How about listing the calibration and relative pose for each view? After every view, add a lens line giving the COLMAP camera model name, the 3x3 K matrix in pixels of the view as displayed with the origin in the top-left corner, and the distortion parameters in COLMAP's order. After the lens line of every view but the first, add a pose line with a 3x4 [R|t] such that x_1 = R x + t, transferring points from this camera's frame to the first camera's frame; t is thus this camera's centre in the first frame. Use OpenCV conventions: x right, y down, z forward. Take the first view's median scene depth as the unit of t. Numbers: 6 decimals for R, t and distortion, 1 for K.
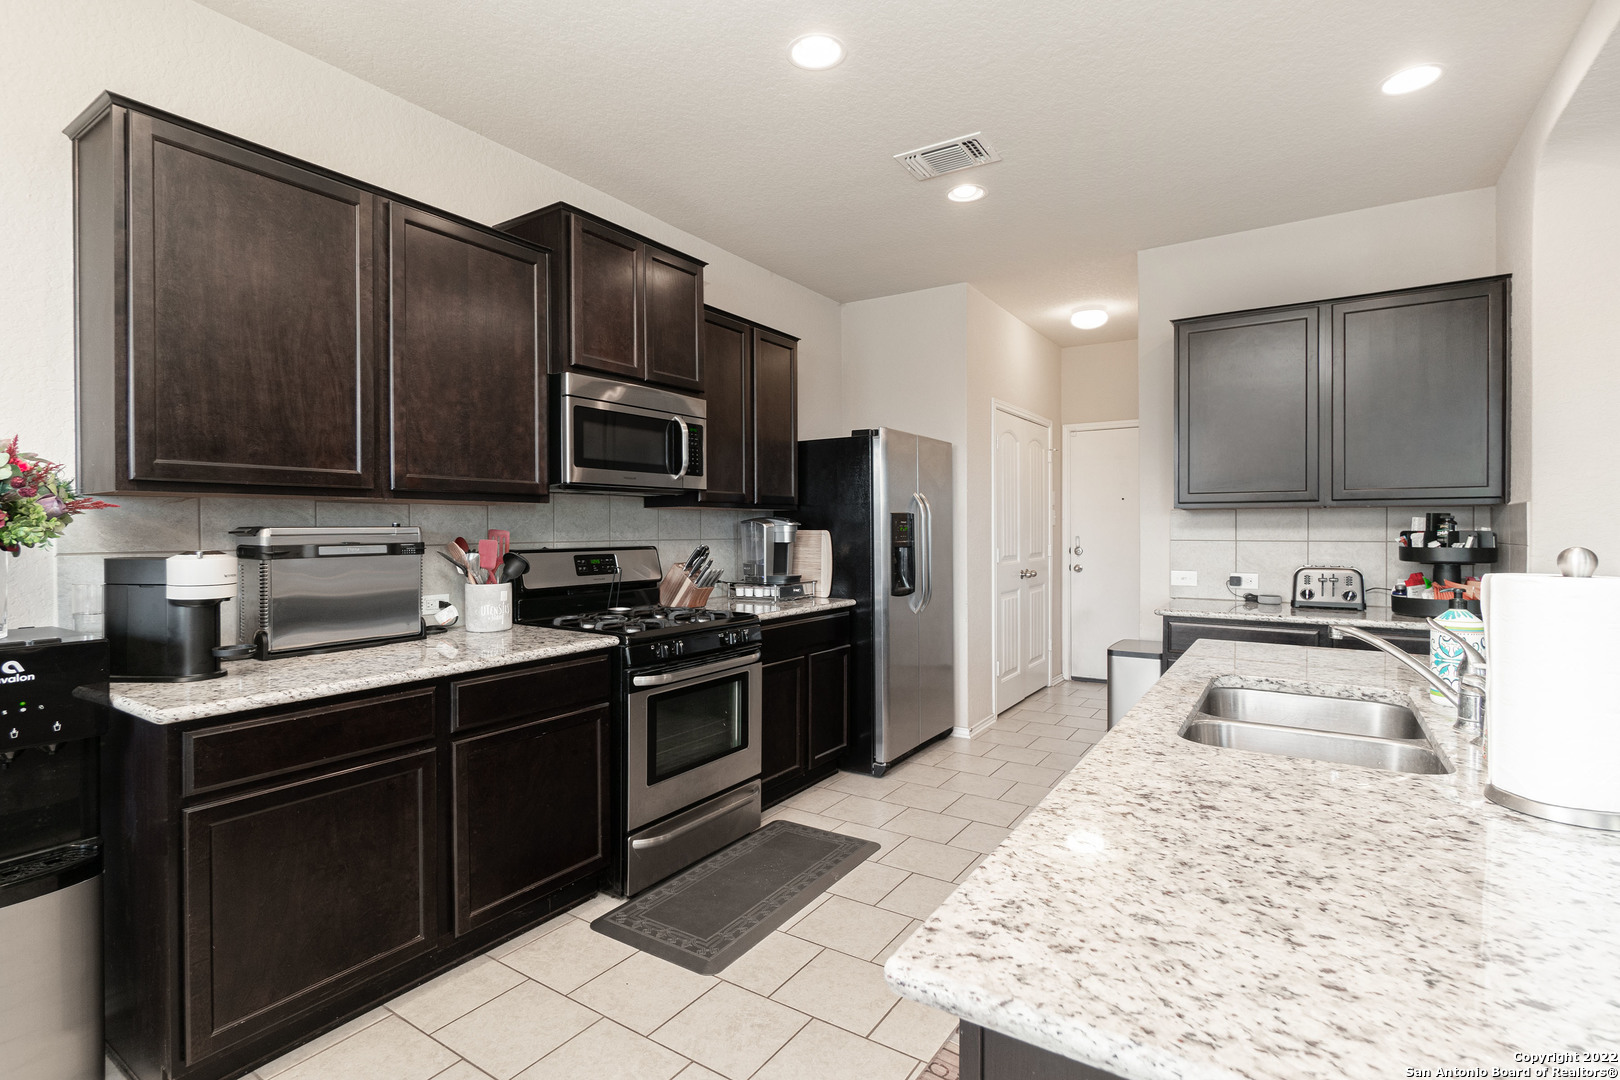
lens RADIAL K [[765.9, 0, 812.9], [0, 765.9, 534.7], [0, 0, 1]] dist [0.003898, -0.000177]
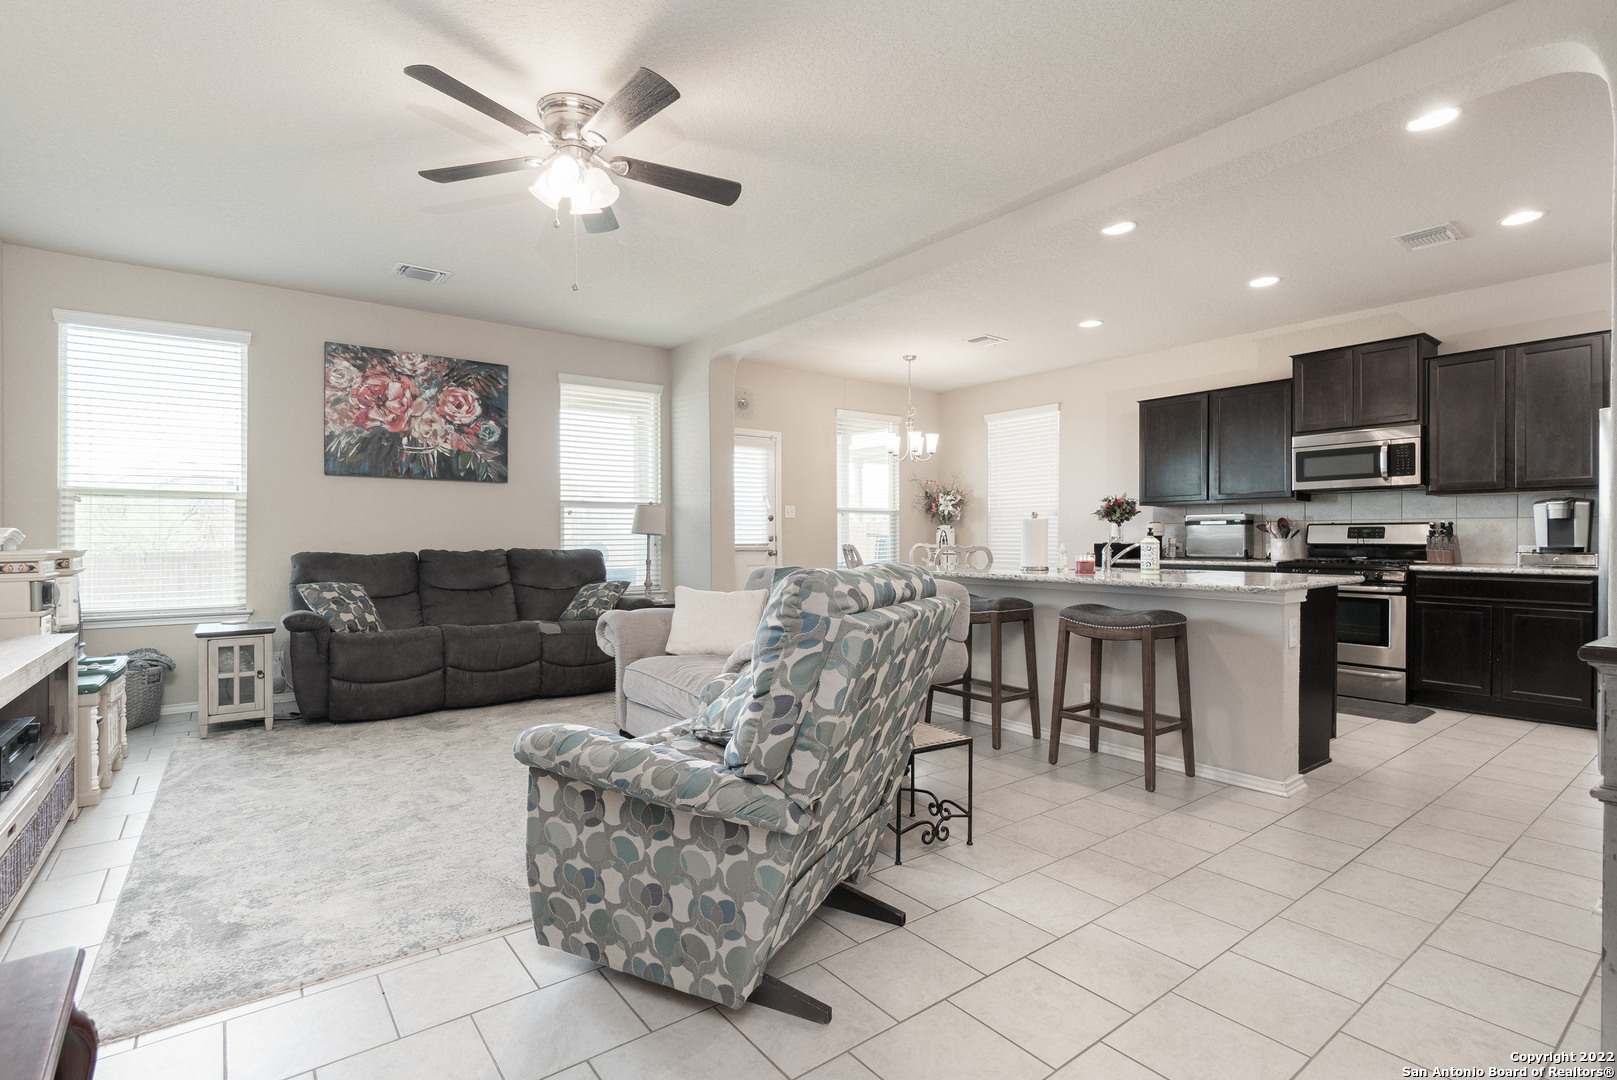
lens RADIAL K [[764.4, 0, 810.5], [0, 764.4, 541.4], [0, 0, 1]] dist [0.003898, -0.000177]
pose [[-0.337390, 0.002071, -0.941363, 1.808118], [-0.012852, 0.999894, 0.006806, 0.064904], [0.941277, 0.014395, -0.337327, 0.406469]]
